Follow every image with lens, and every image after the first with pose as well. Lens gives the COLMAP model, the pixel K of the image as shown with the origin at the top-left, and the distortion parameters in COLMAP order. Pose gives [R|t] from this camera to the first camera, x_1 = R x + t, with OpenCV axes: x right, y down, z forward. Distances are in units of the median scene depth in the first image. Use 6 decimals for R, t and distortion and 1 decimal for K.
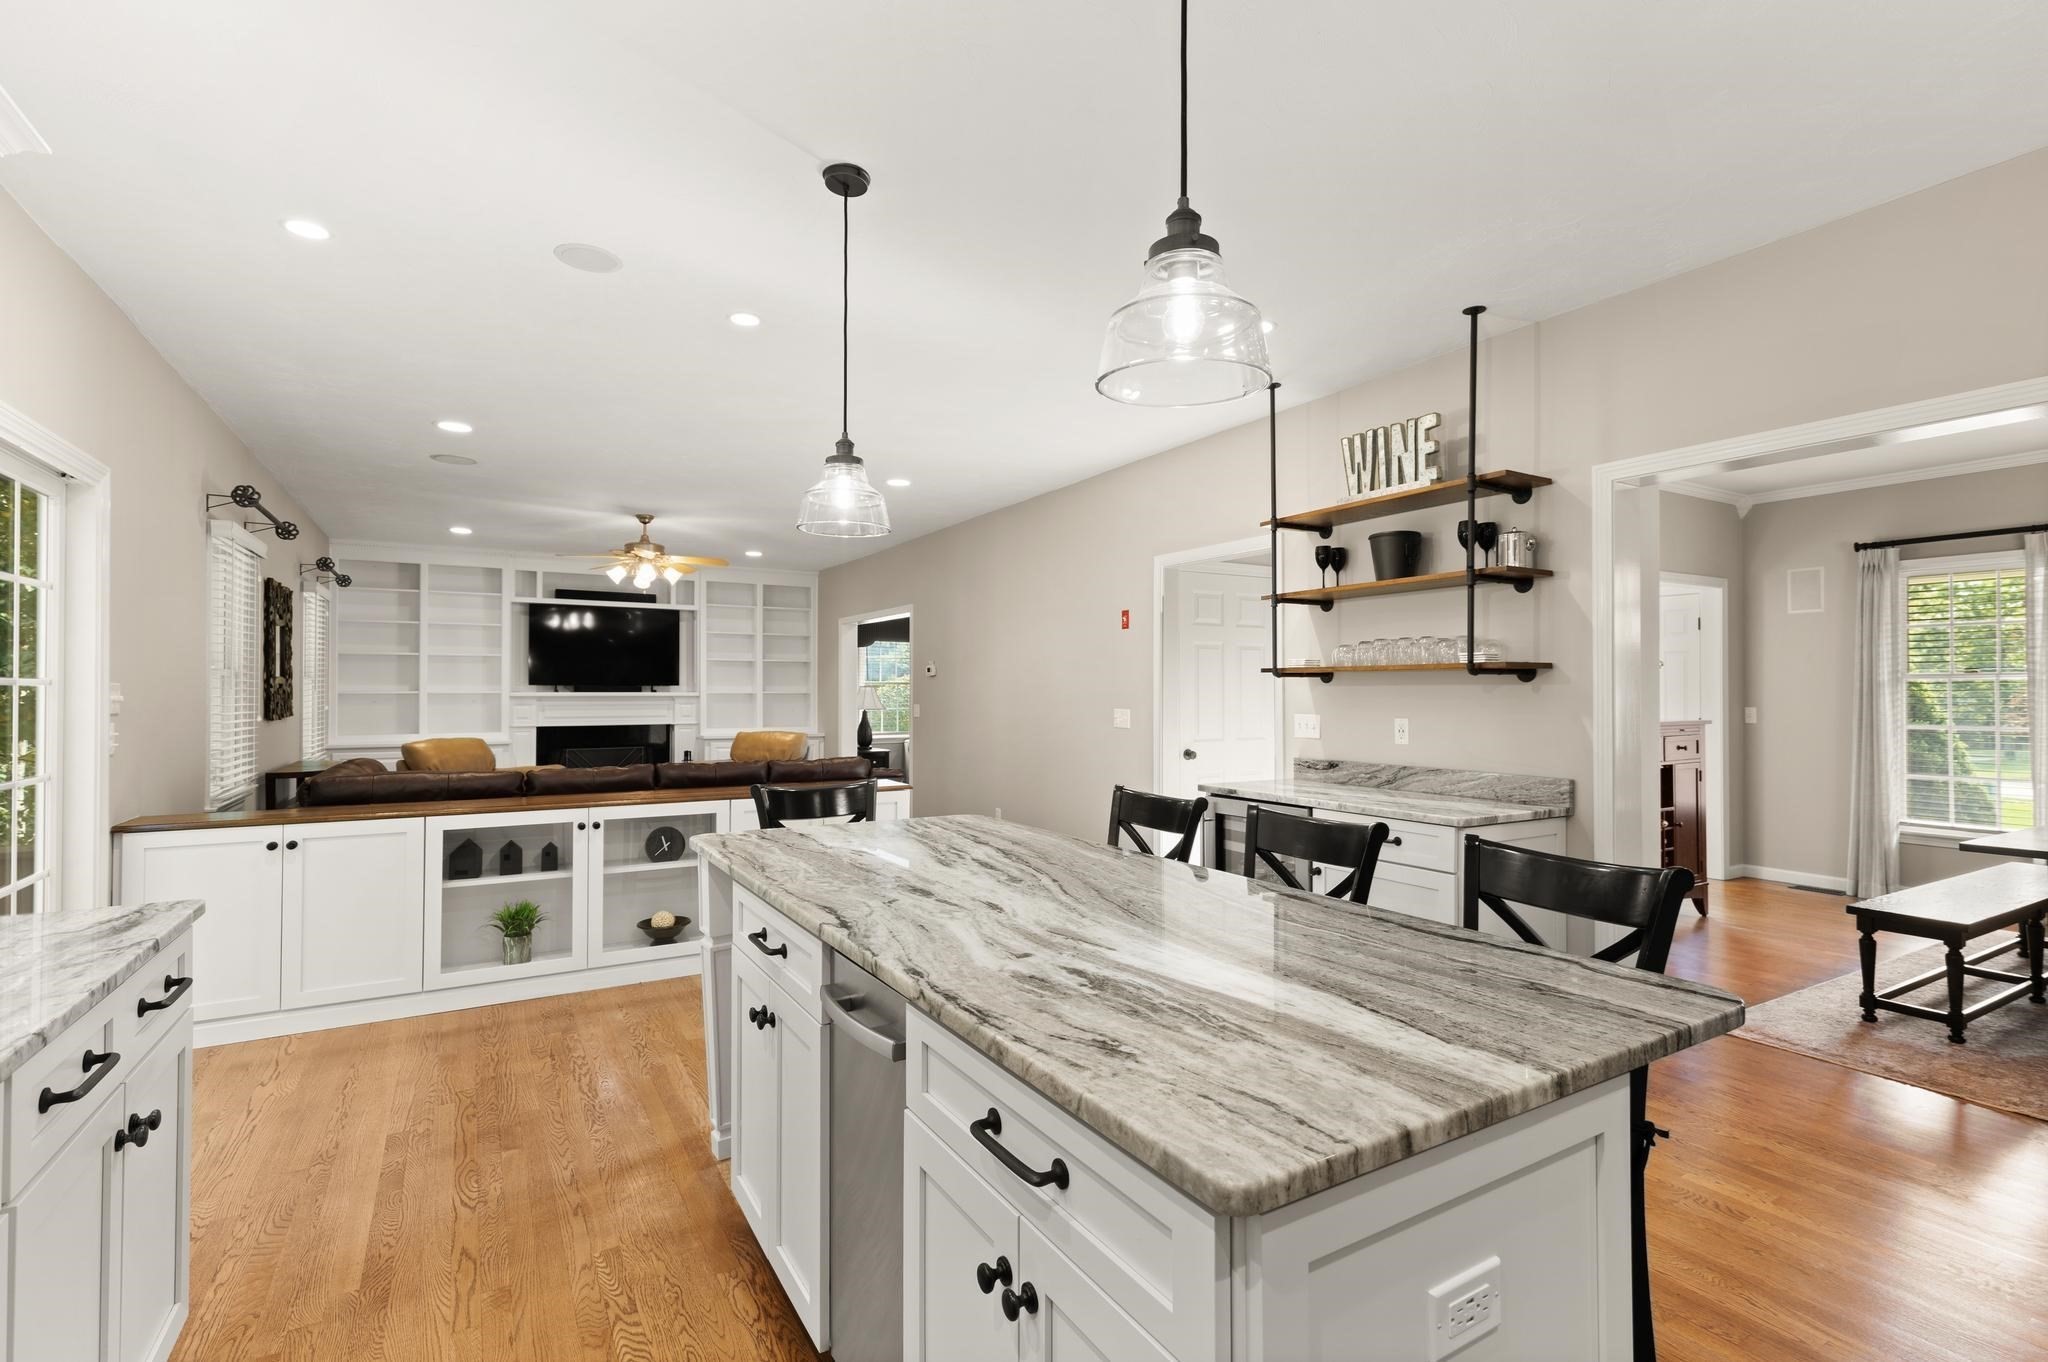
lens RADIAL K [[935.9, 0, 1024.2], [0, 935.9, 679.4], [0, 0, 1]] dist [0.000175, 0.000439]
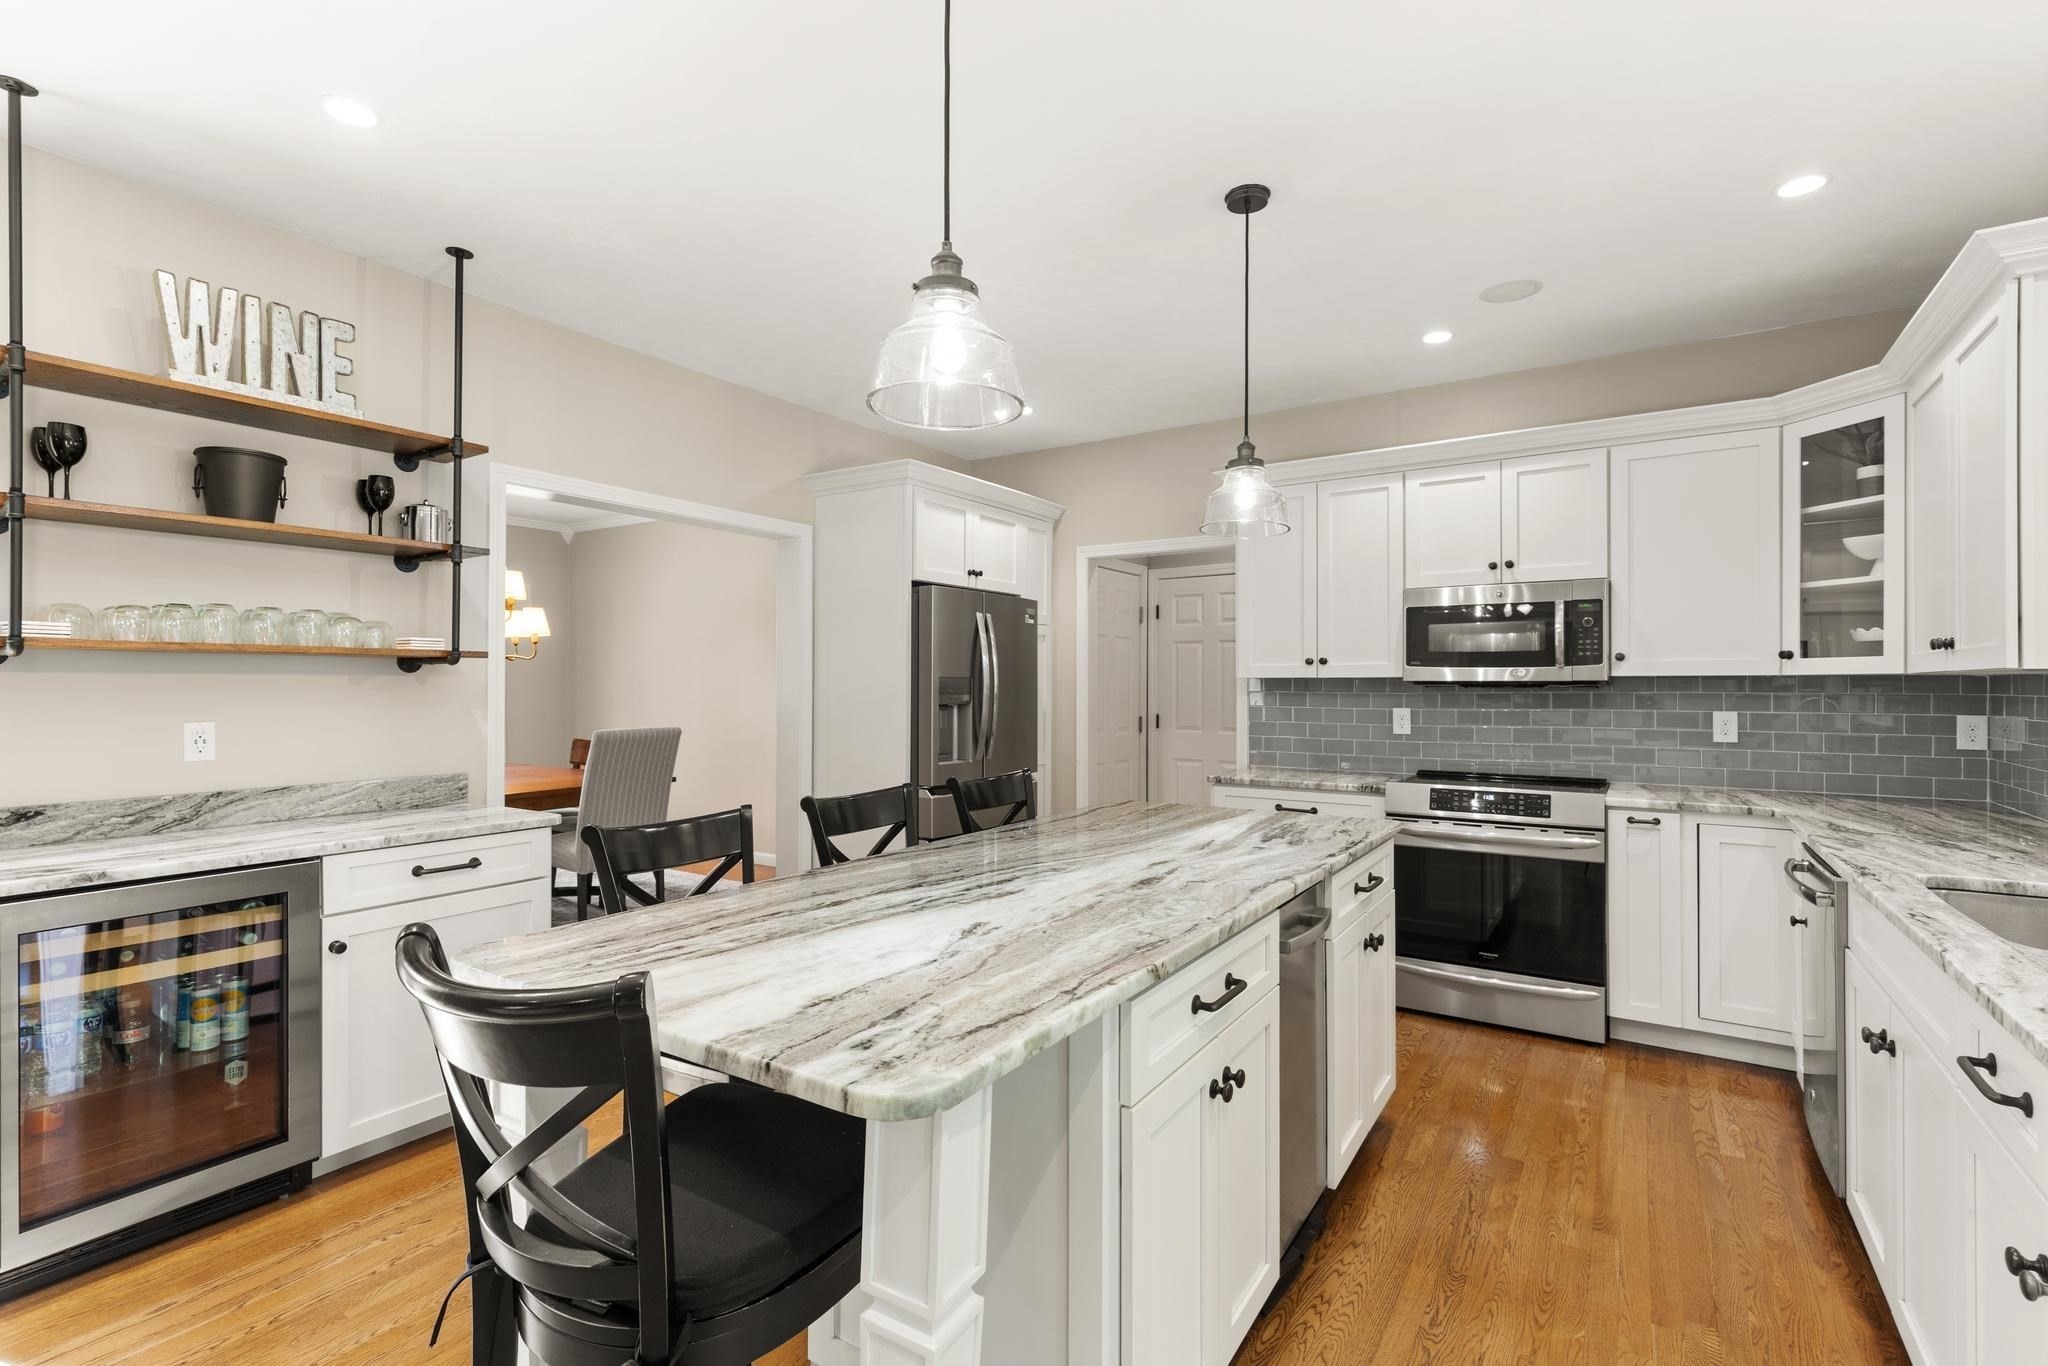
lens RADIAL K [[935.9, 0, 1024.2], [0, 935.9, 681.4], [0, 0, 1]] dist [0.000175, 0.000439]
pose [[-0.443017, 0.002355, 0.896510, -0.519122], [-0.013388, 0.999868, -0.009242, 0.011165], [-0.896413, -0.016096, -0.442927, 0.855181]]
